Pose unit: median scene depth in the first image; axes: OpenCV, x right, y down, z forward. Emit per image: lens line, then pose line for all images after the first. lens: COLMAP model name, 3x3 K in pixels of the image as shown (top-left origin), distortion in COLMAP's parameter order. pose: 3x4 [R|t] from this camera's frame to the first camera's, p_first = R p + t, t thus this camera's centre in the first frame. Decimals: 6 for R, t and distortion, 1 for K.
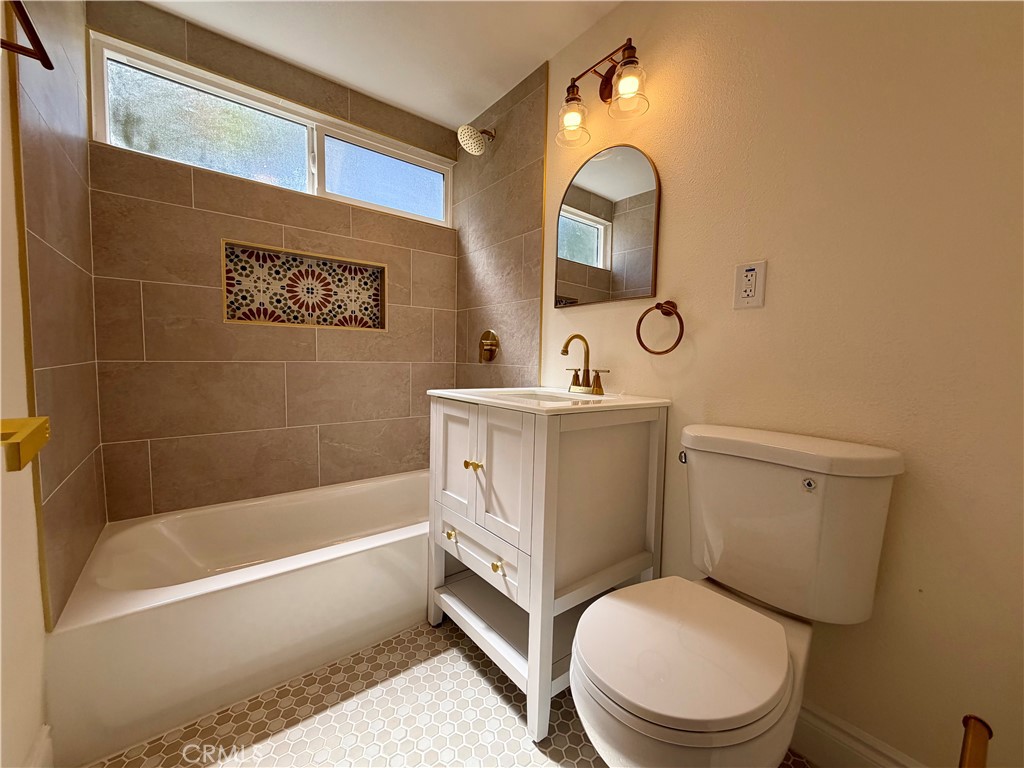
lens RADIAL K [[407.4, 0, 512.5], [0, 407.4, 384.7], [0, 0, 1]] dist [0.000518, -0.000166]
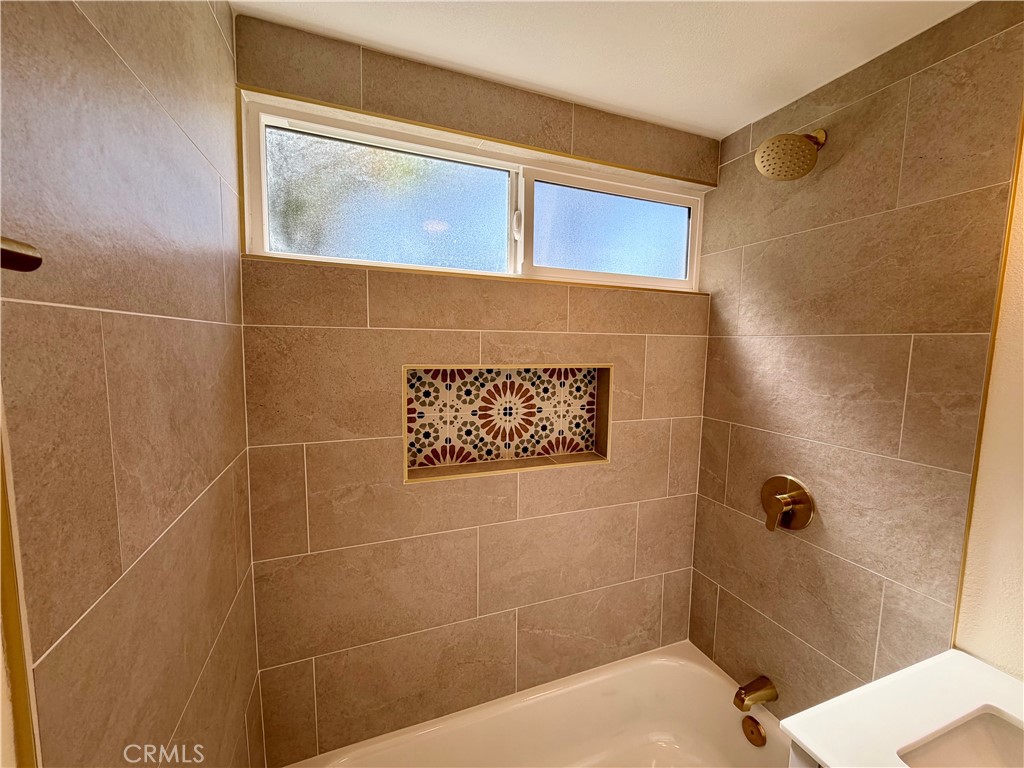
lens RADIAL K [[407.4, 0, 512.1], [0, 407.4, 384.2], [0, 0, 1]] dist [0.000518, -0.000166]
pose [[0.956339, 0.025010, -0.291188, -0.296369], [-0.017100, 0.999413, 0.029678, -0.303696], [0.291760, -0.023403, 0.956205, 0.350412]]
